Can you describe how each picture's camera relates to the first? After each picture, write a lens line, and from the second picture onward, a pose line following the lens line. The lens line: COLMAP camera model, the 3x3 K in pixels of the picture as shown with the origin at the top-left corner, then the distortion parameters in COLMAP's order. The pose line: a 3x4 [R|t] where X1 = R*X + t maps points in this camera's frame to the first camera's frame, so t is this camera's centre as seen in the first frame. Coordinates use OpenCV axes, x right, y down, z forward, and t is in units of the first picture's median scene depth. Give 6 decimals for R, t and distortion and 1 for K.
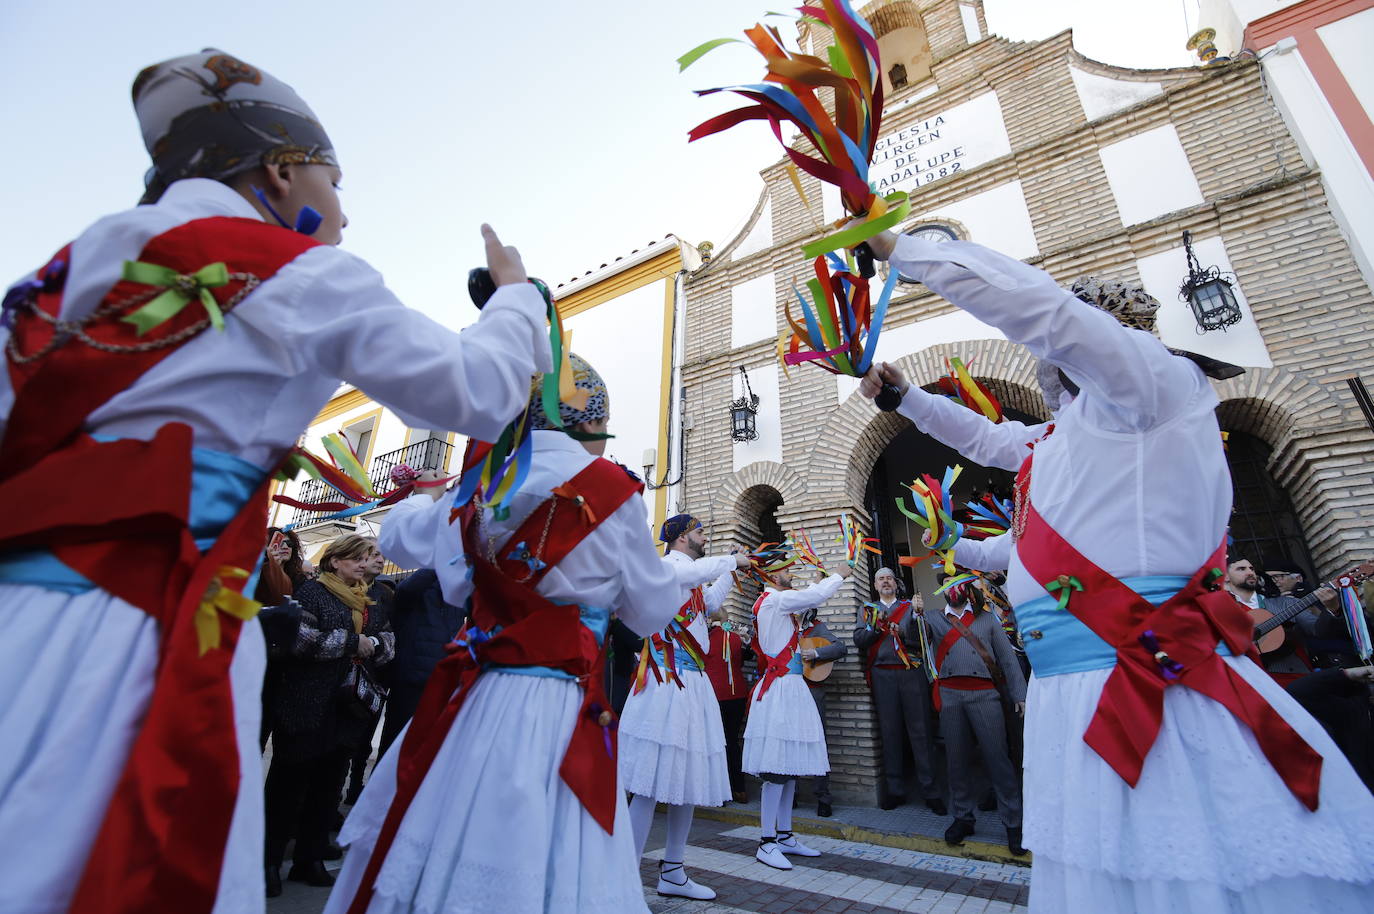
lens RADIAL K [[591.1, 0, 684.3], [0, 591.1, 459.3], [0, 0, 1]] dist [-0.003332, -0.008292]
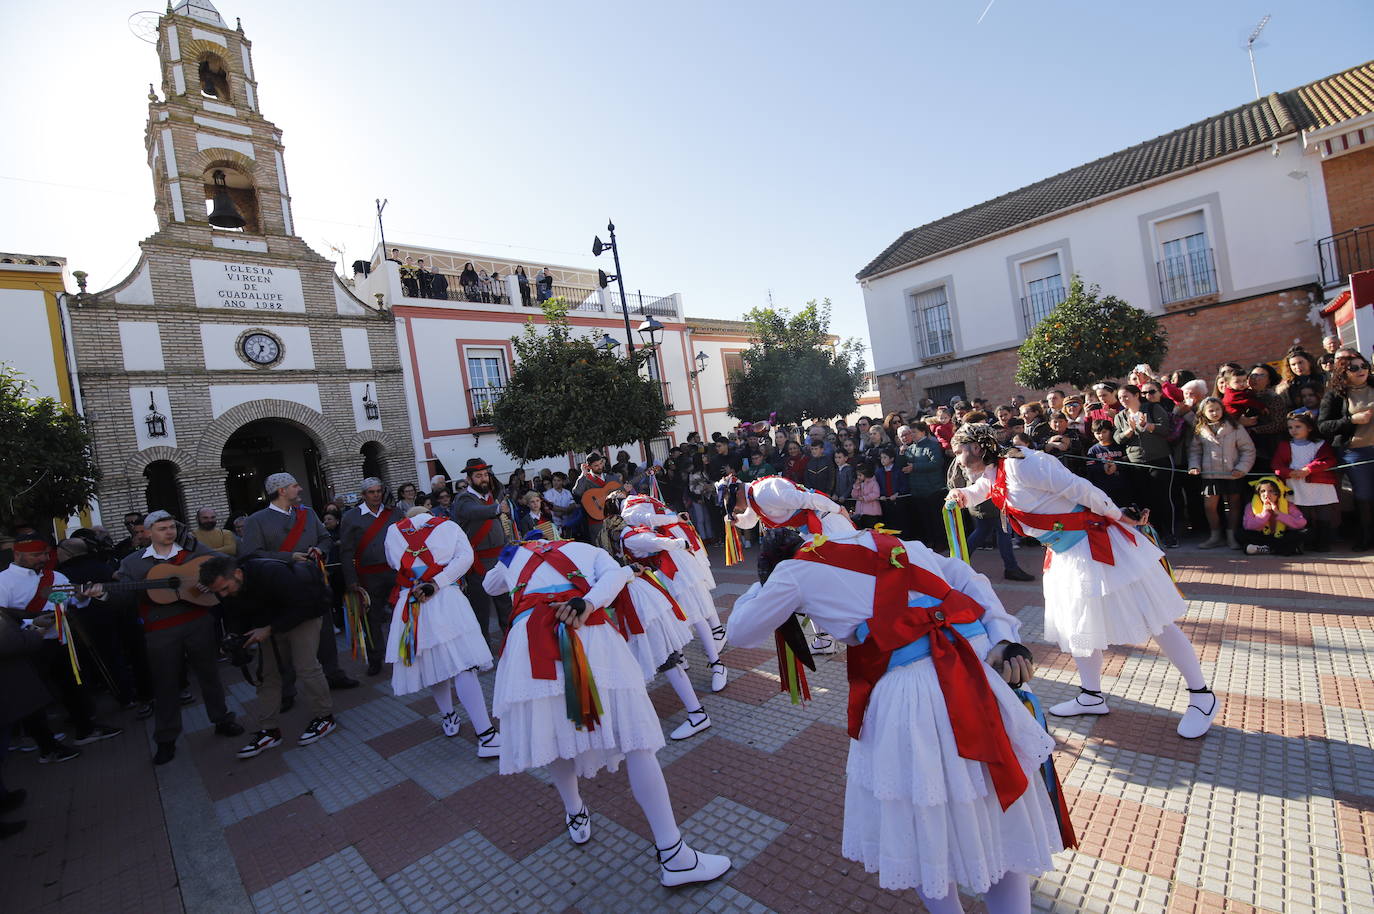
lens RADIAL K [[591.1, 0, 684.3], [0, 591.1, 459.3], [0, 0, 1]] dist [-0.003332, -0.008292]
pose [[0.208343, -0.066178, 0.975814, -1.340152], [-0.216769, 0.969771, 0.112050, -0.523696], [-0.953732, -0.234871, 0.187700, -0.911608]]
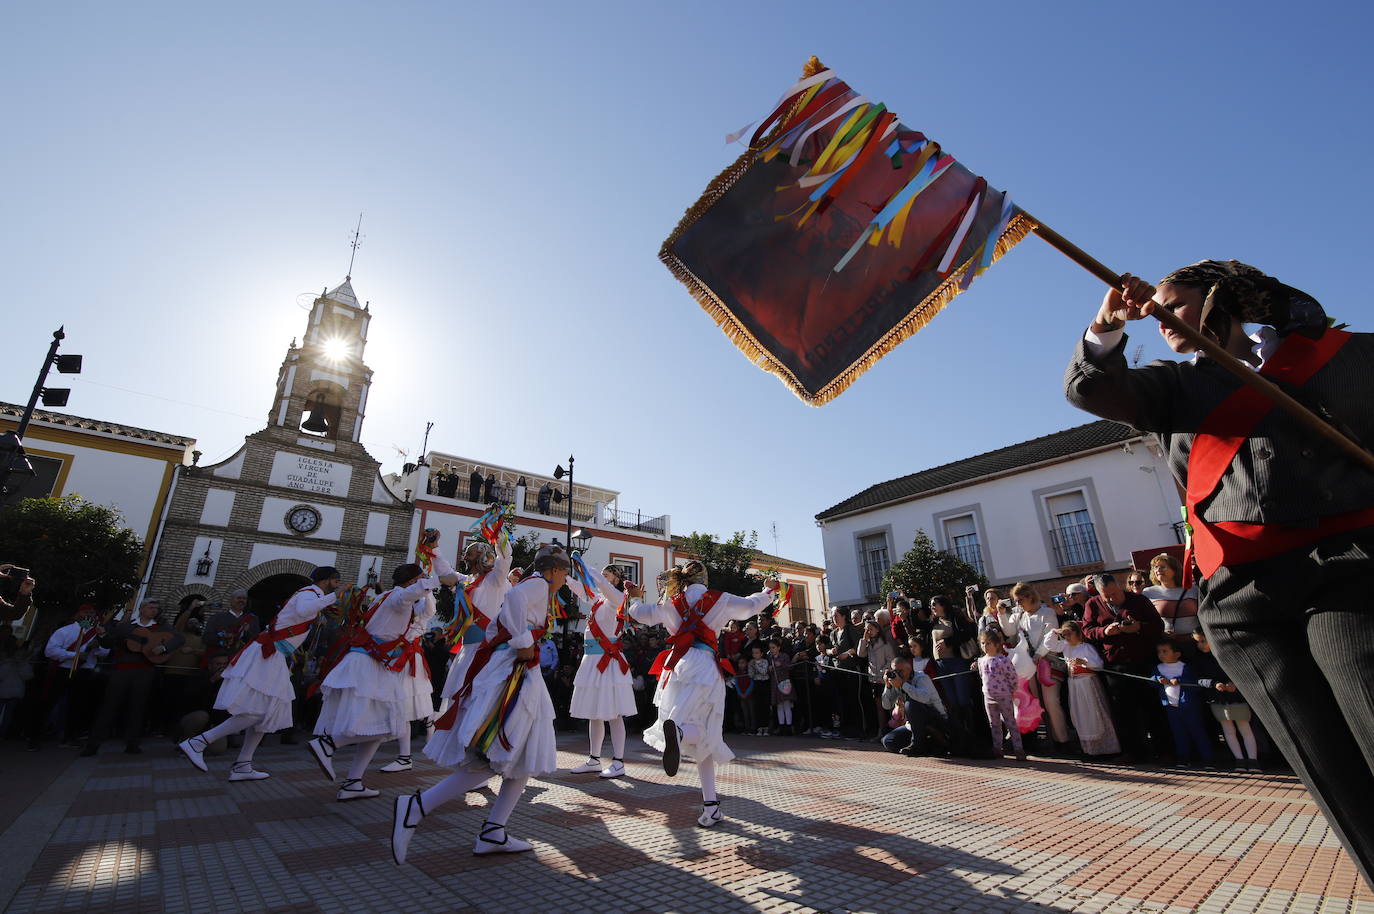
lens RADIAL K [[591.1, 0, 684.3], [0, 591.1, 459.3], [0, 0, 1]] dist [-0.003332, -0.008292]
pose [[0.285343, 0.313978, 0.905537, -1.627305], [-0.331403, 0.918860, -0.214169, -0.601030], [-0.899306, -0.238986, 0.366243, -1.489500]]
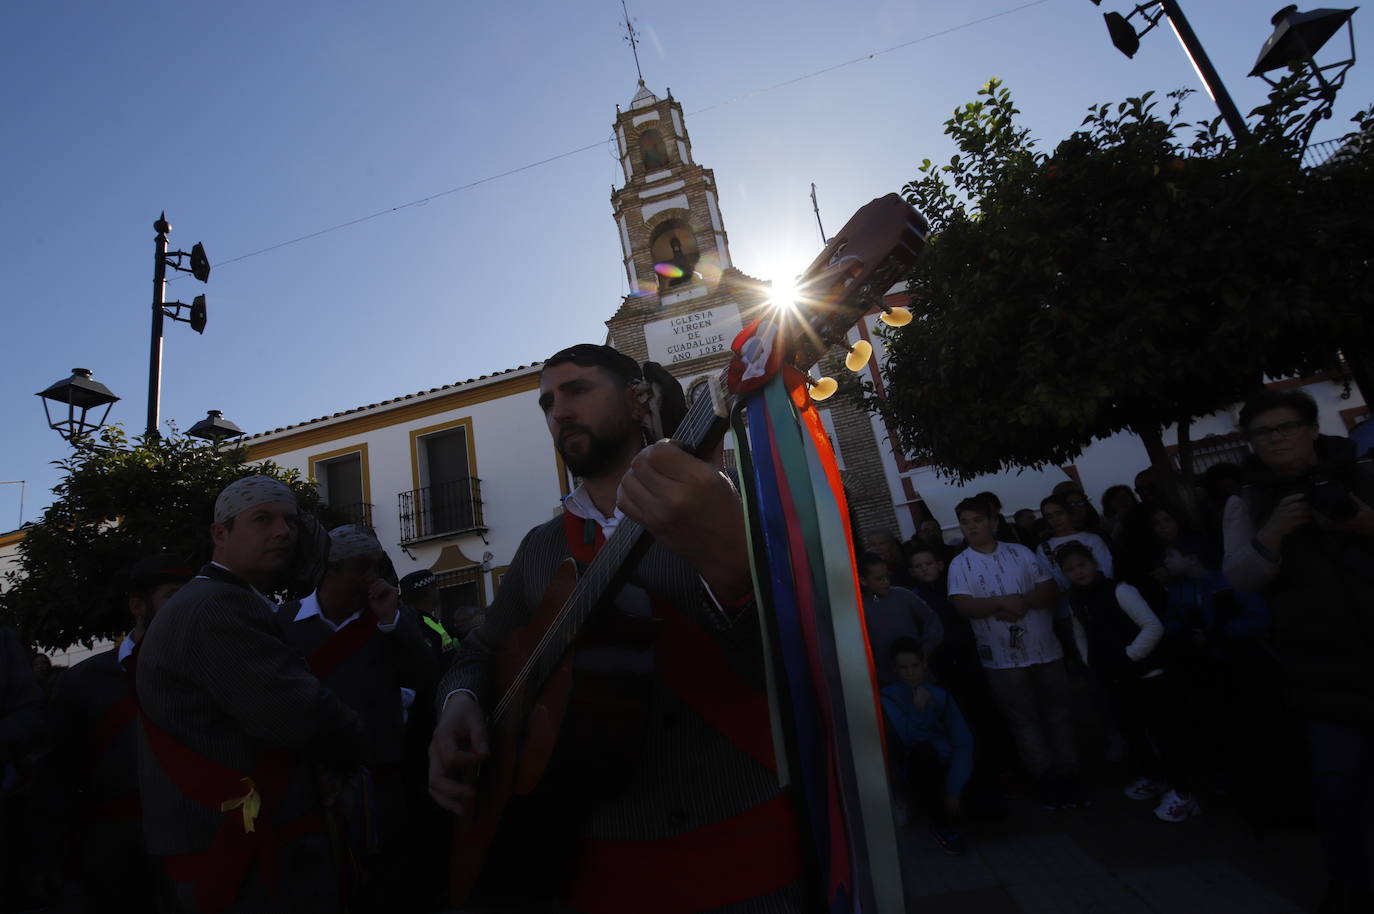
lens RADIAL K [[591.1, 0, 684.3], [0, 591.1, 459.3], [0, 0, 1]] dist [-0.003332, -0.008292]
pose [[0.903042, -0.089644, 0.420093, -0.474859], [0.047636, 0.992849, 0.109465, -0.358582], [-0.426902, -0.078839, 0.900855, -0.688752]]
